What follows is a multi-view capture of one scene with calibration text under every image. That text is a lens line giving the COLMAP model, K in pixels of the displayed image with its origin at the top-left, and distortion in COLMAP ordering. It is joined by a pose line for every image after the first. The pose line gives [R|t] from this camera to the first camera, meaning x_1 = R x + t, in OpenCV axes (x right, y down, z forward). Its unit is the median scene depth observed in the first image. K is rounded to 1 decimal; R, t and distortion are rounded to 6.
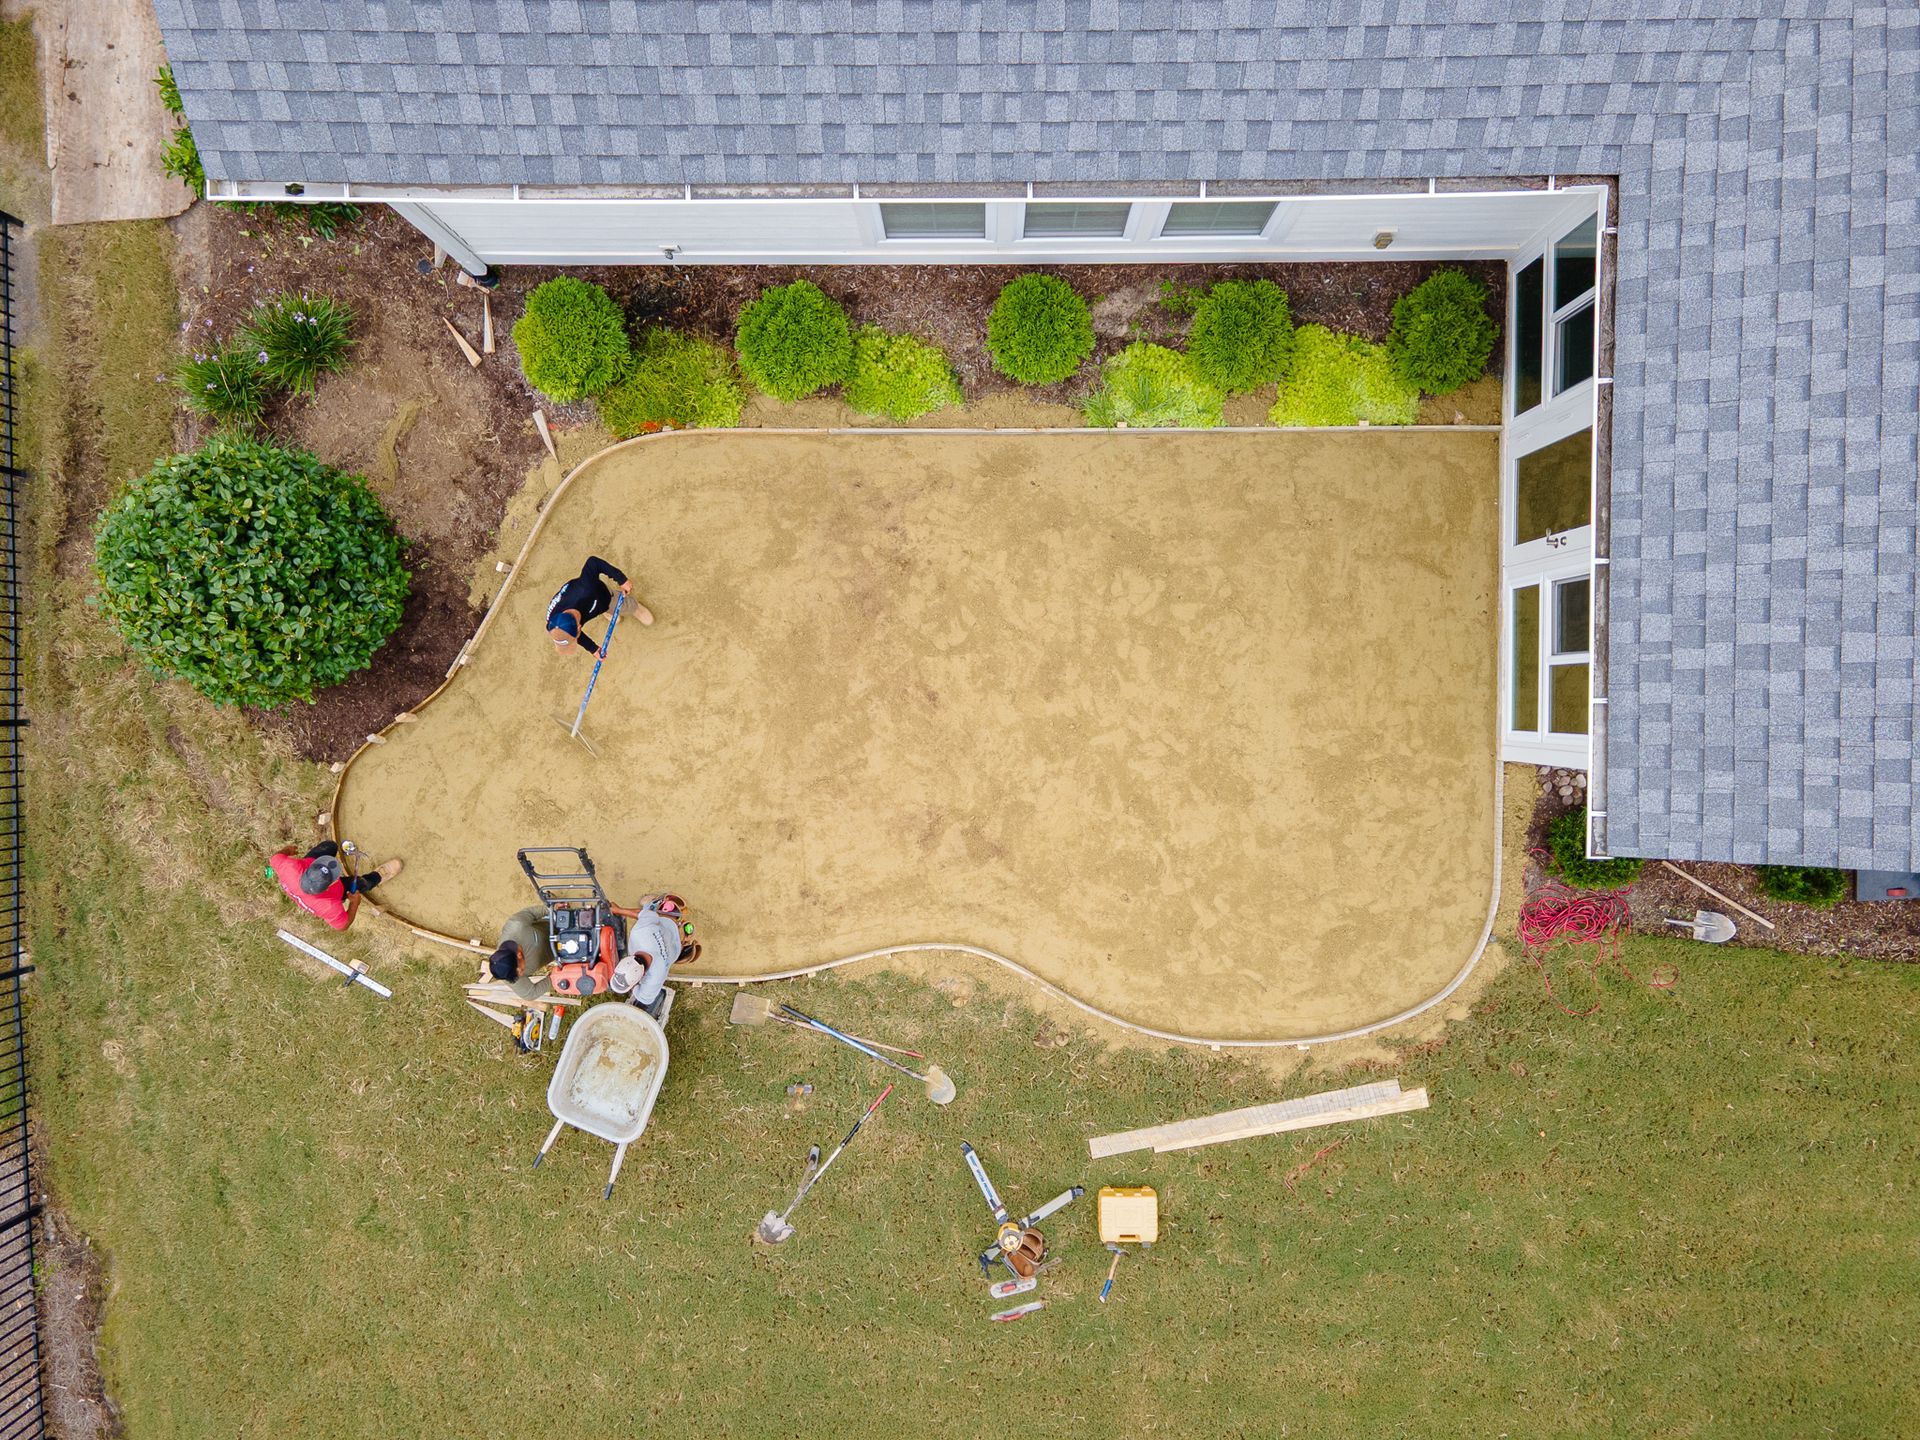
lens RADIAL K [[1402.7, 0, 954.3], [0, 1402.7, 716.1], [0, 0, 1]] dist [0.026507, 0.033335]
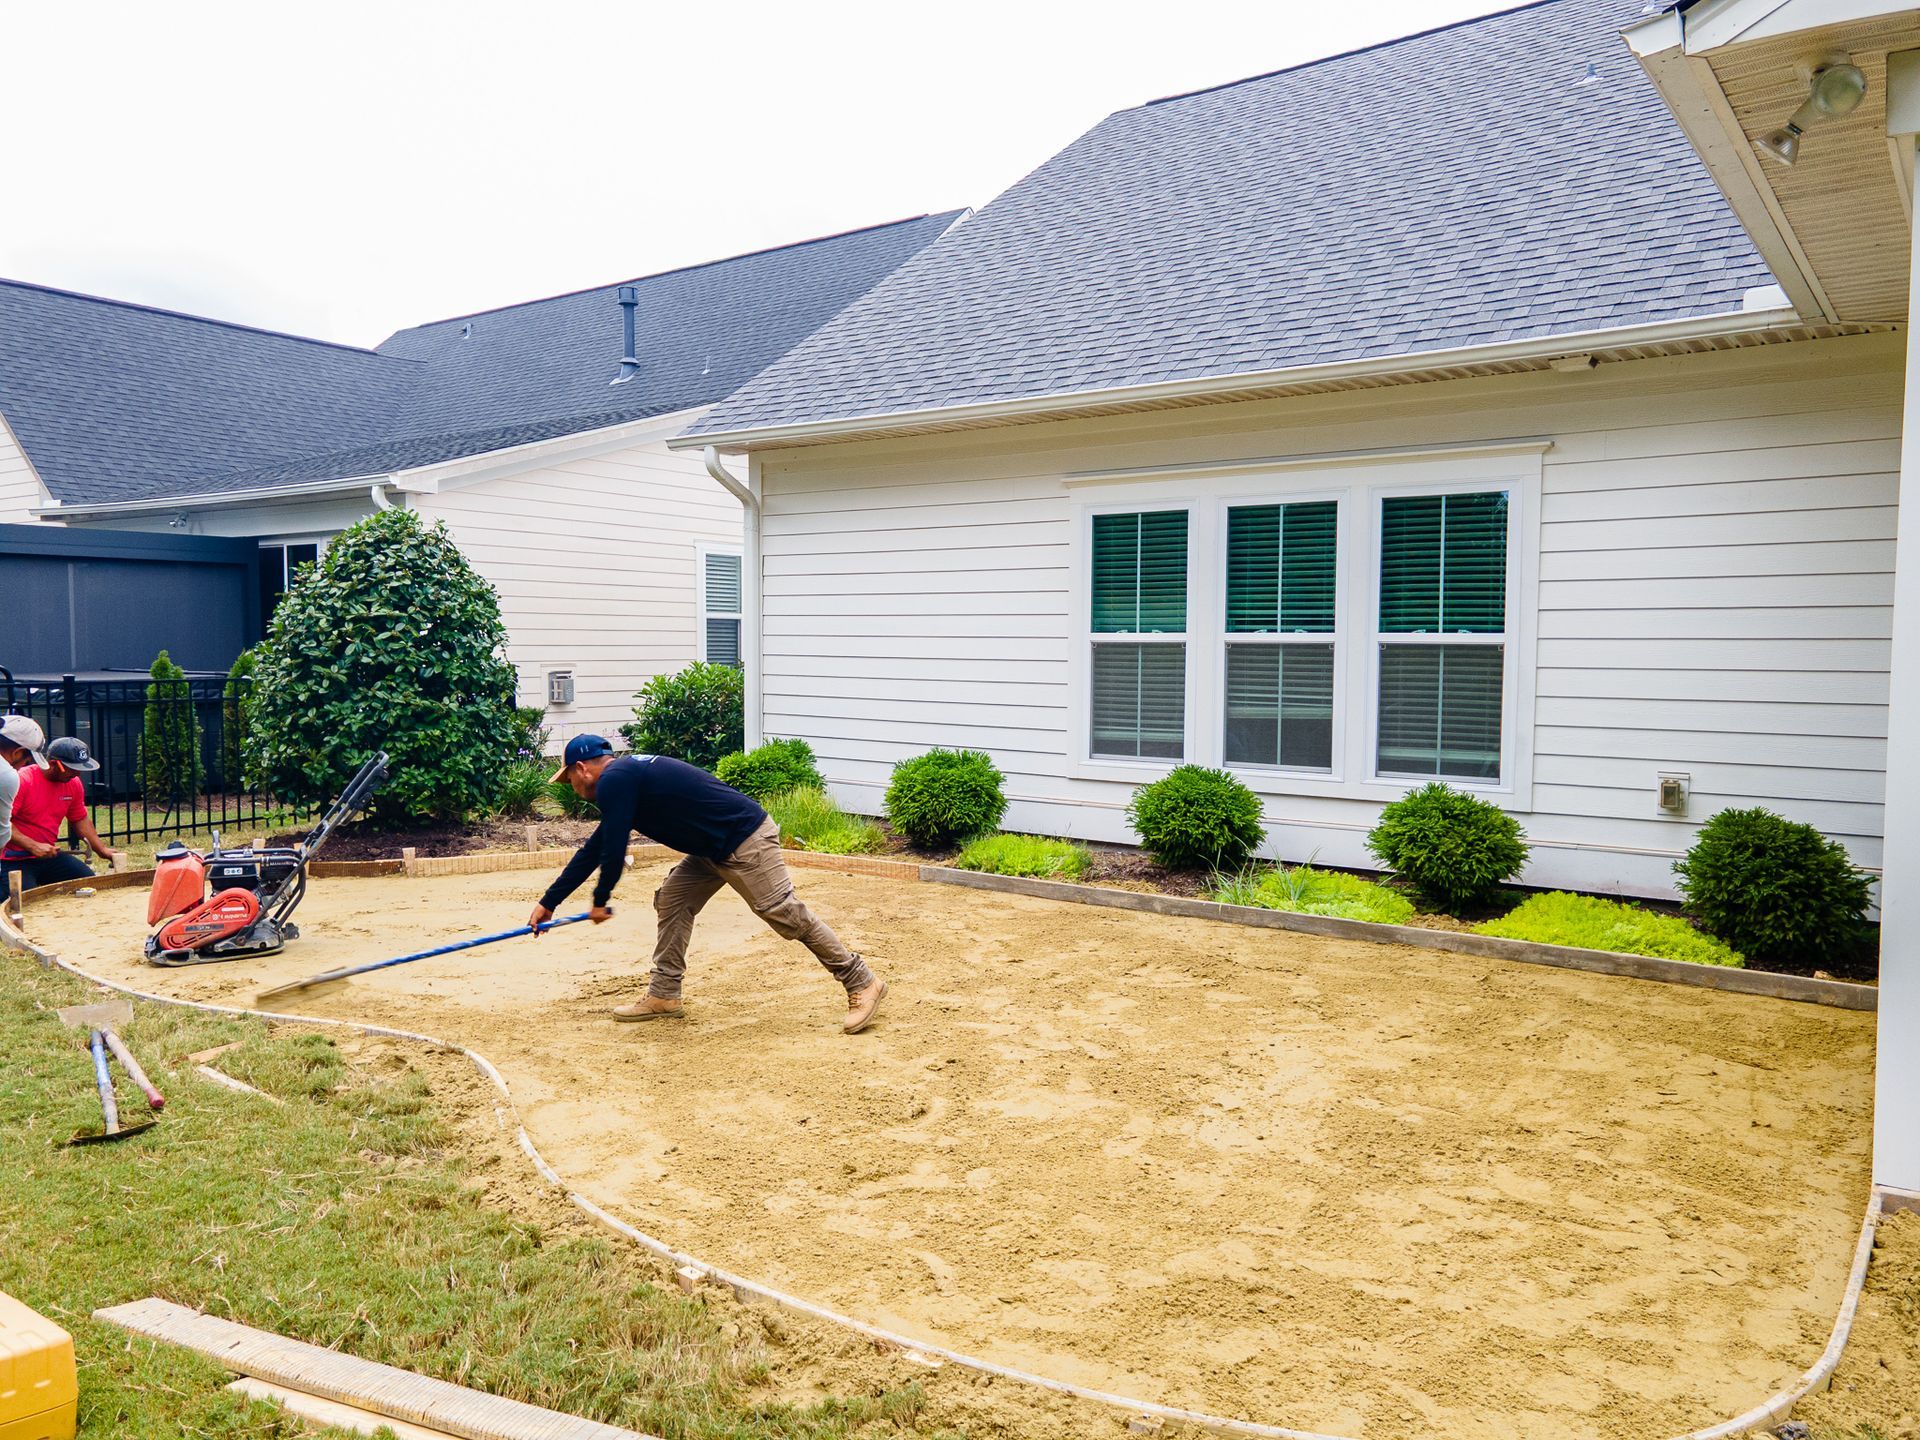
lens RADIAL K [[1402.7, 0, 954.6], [0, 1402.7, 715.6], [0, 0, 1]] dist [0.026507, 0.033335]
pose [[0.807416, 0.059925, -0.586931, 0.570953], [-0.589122, 0.028192, -0.807552, 0.630011], [-0.031846, 0.997805, 0.058066, 1.224553]]
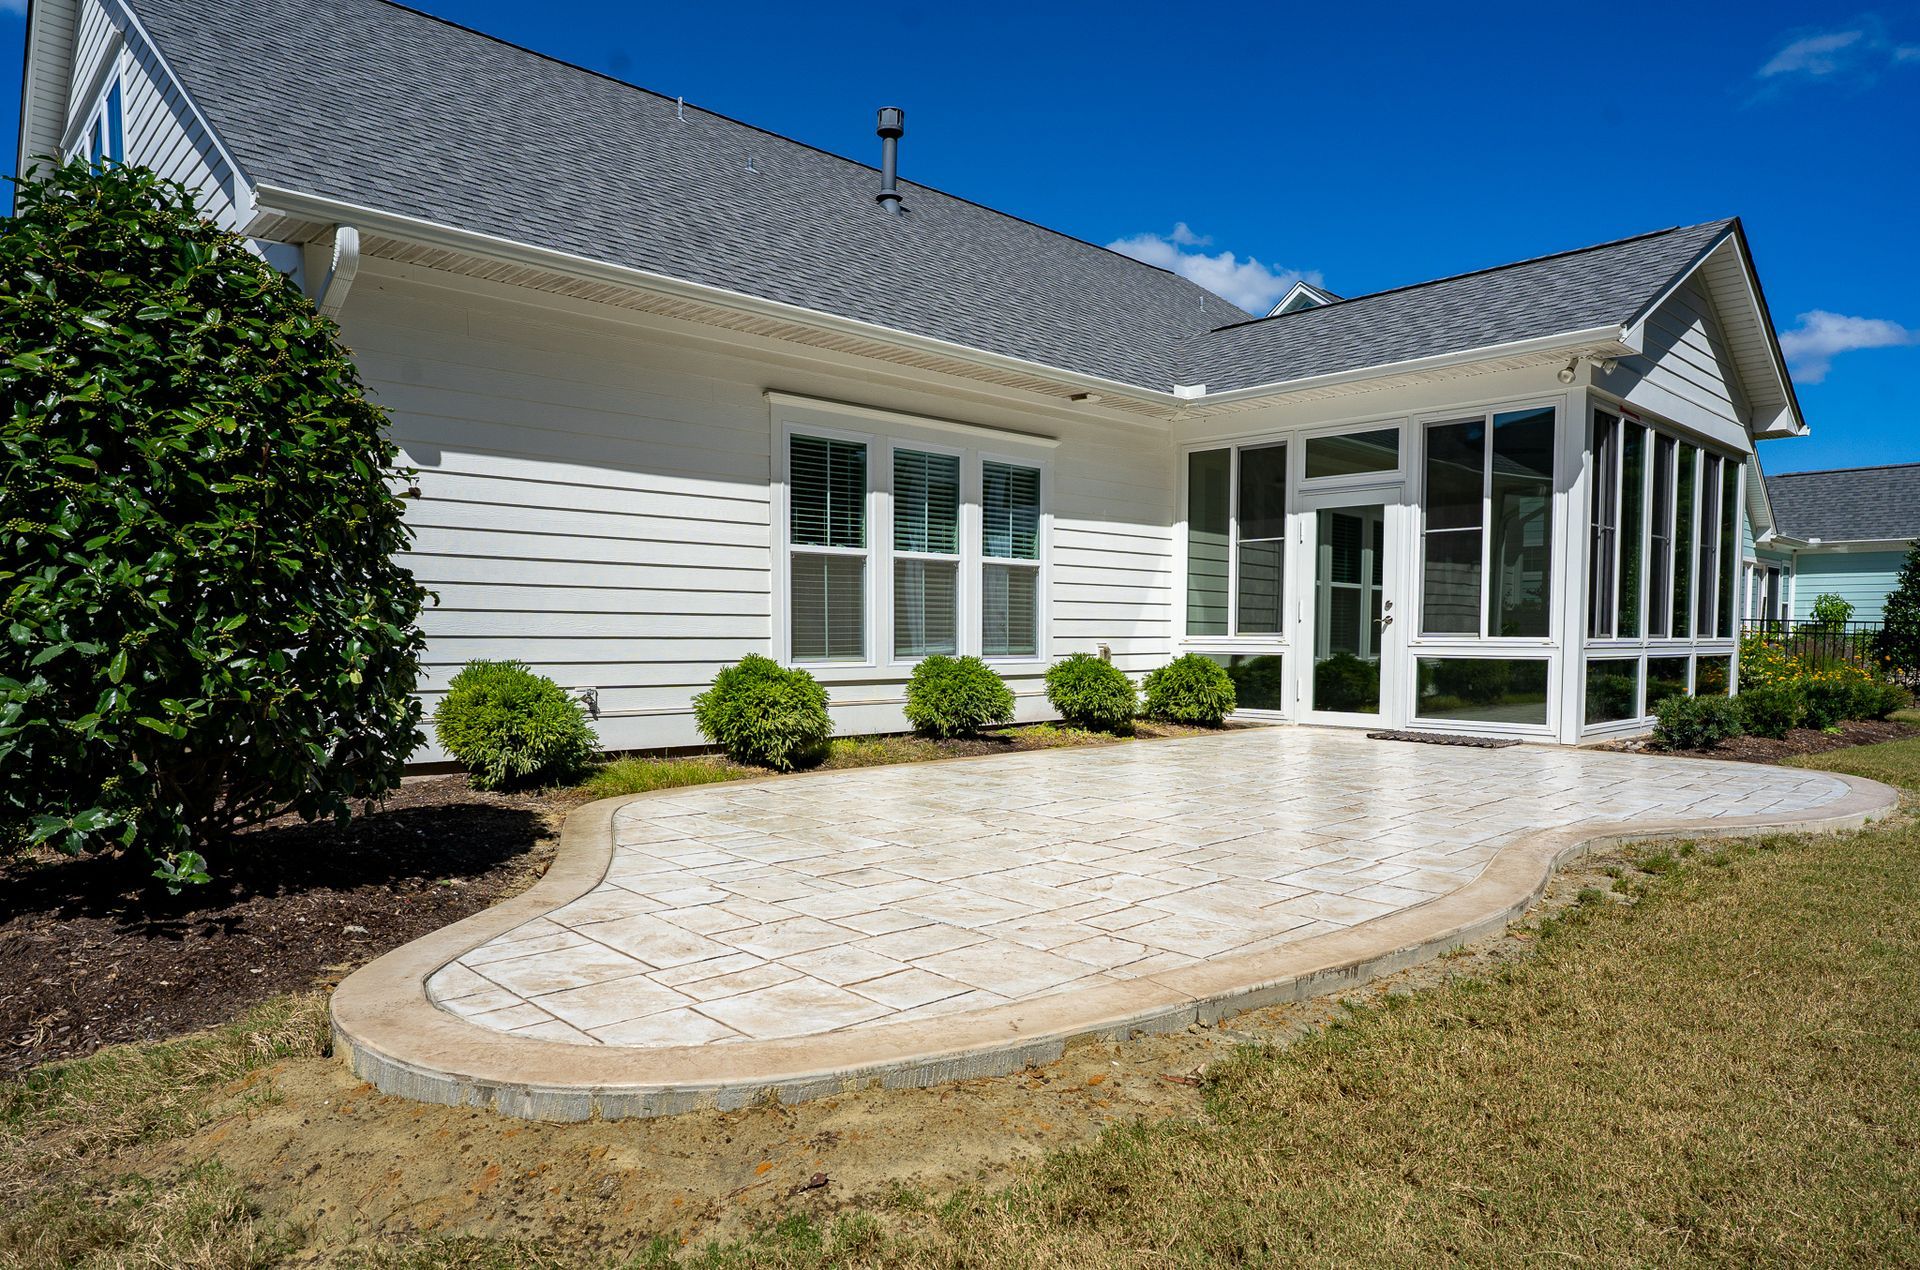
lens RADIAL K [[1195.6, 0, 929.6], [0, 1195.6, 701.1], [0, 0, 1]] dist [-0.048608, 0.027638]
pose [[0.730567, -0.013595, 0.682706, -0.741360], [0.682763, 0.029729, -0.730035, 0.465938], [-0.010372, 0.999466, 0.031001, 1.331451]]
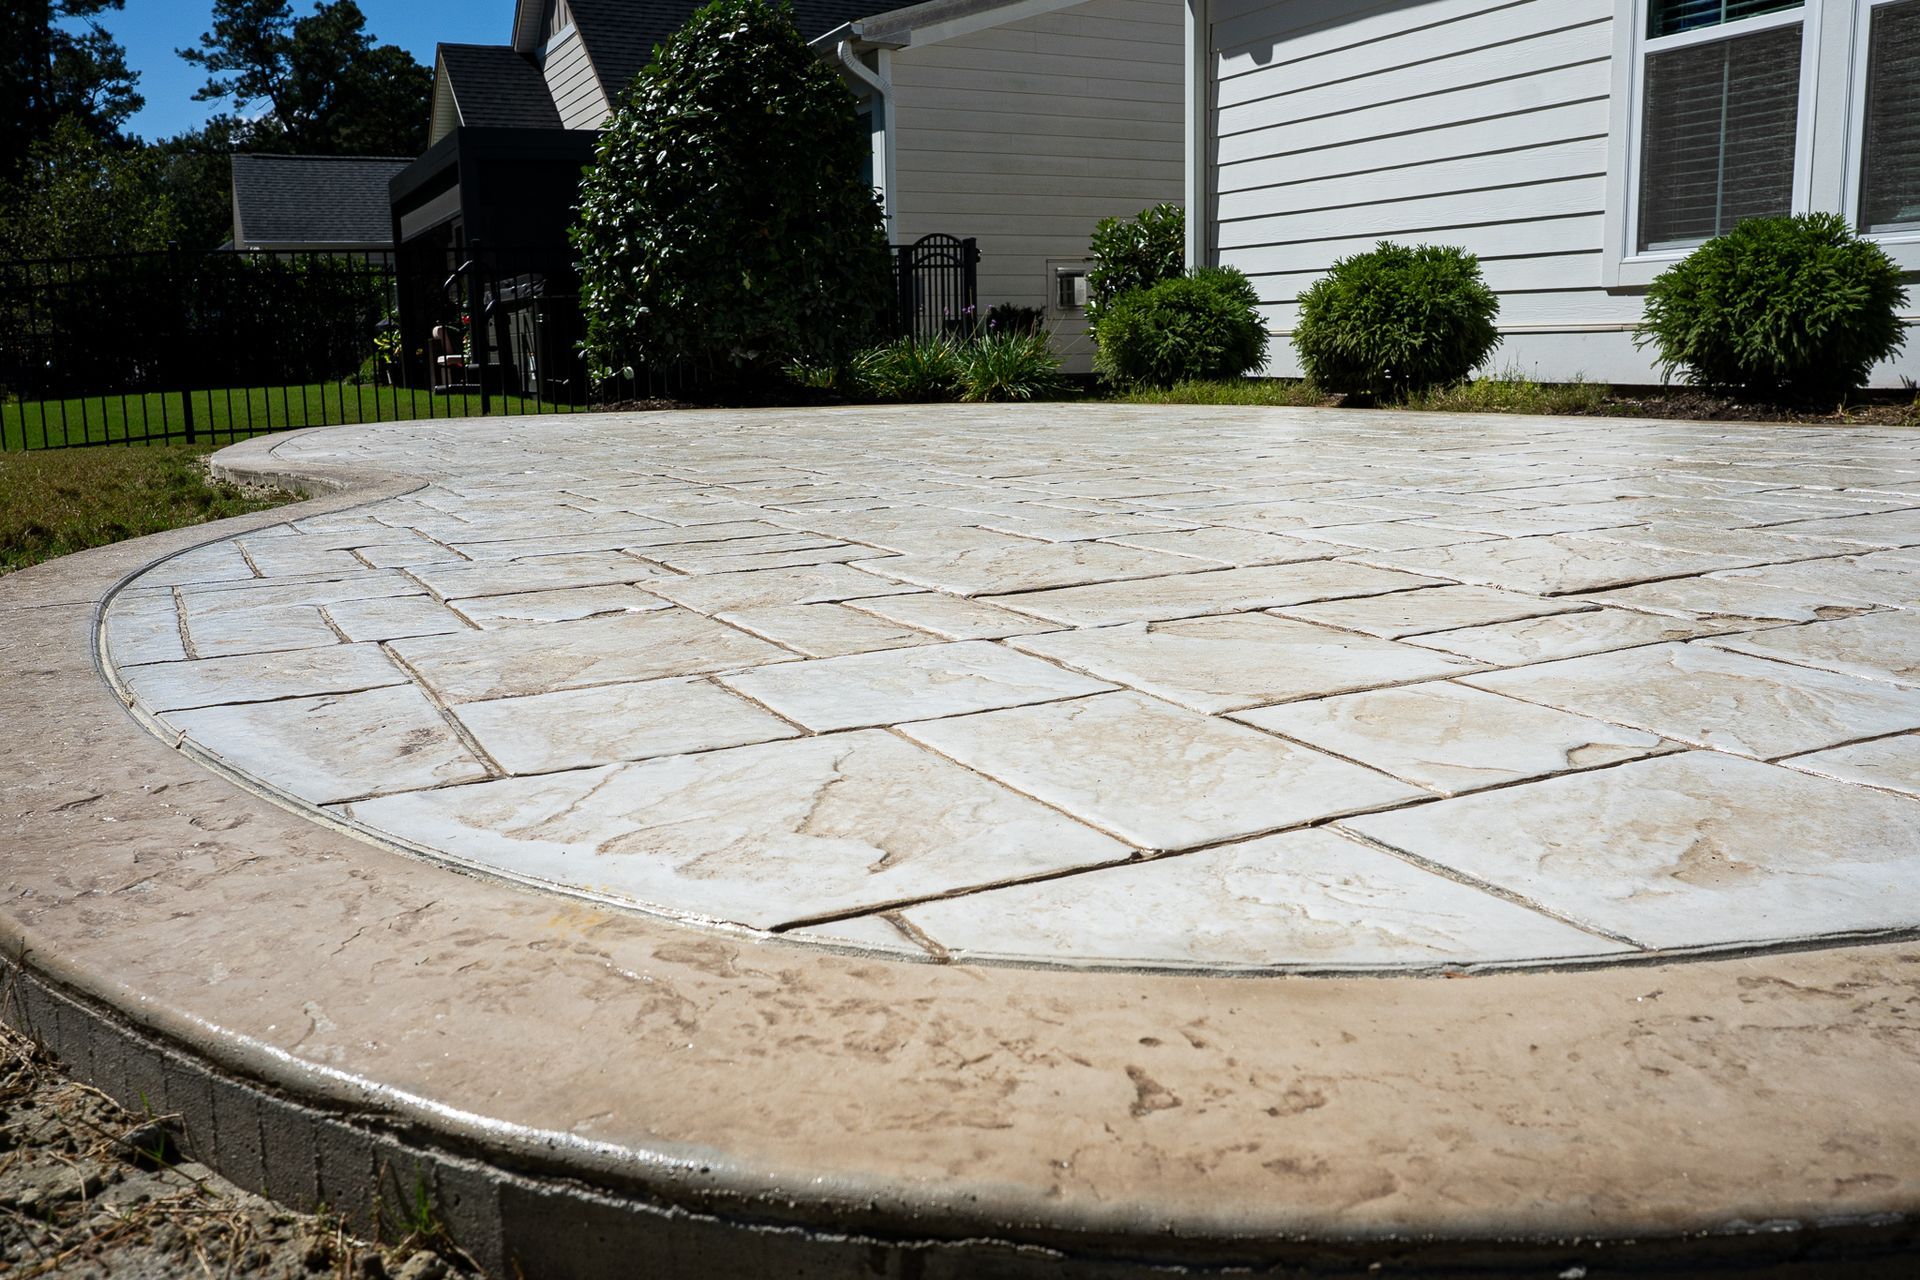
lens RADIAL K [[1609.4, 0, 940.7], [0, 1609.4, 627.7], [0, 0, 1]] dist [-0.057000, 0.034944]
pose [[0.443812, 0.165077, -0.880784, 0.571581], [-0.896120, 0.081102, -0.436339, 0.292141], [-0.000596, 0.982941, 0.183923, 1.374554]]
